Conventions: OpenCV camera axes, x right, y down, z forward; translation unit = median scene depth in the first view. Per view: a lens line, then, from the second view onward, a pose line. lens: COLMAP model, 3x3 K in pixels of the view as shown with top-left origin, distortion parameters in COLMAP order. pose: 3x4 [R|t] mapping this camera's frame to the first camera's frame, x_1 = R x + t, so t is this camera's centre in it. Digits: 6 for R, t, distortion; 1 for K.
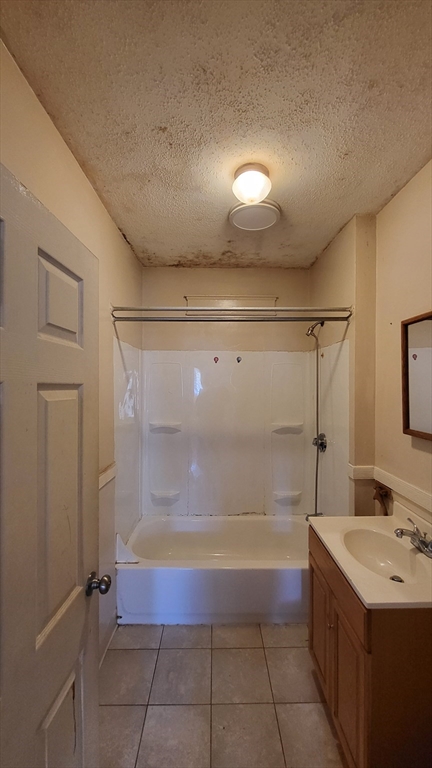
lens RADIAL K [[301.5, 0, 216.8], [0, 301.5, 385.7], [0, 0, 1]] dist [0.002991, -0.000950]
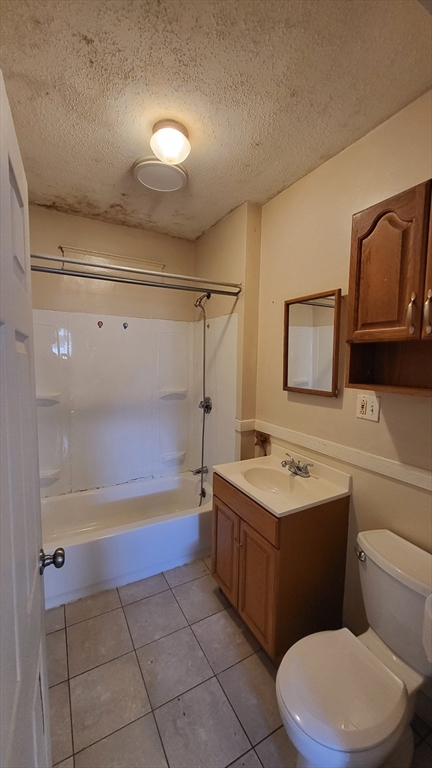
lens RADIAL K [[301.5, 0, 219.0], [0, 301.5, 384.7], [0, 0, 1]] dist [0.002991, -0.000950]
pose [[0.882430, -0.028712, 0.469567, -0.182844], [-0.012649, 0.996327, 0.084691, 0.024569], [-0.470274, -0.080673, 0.878825, 0.002002]]
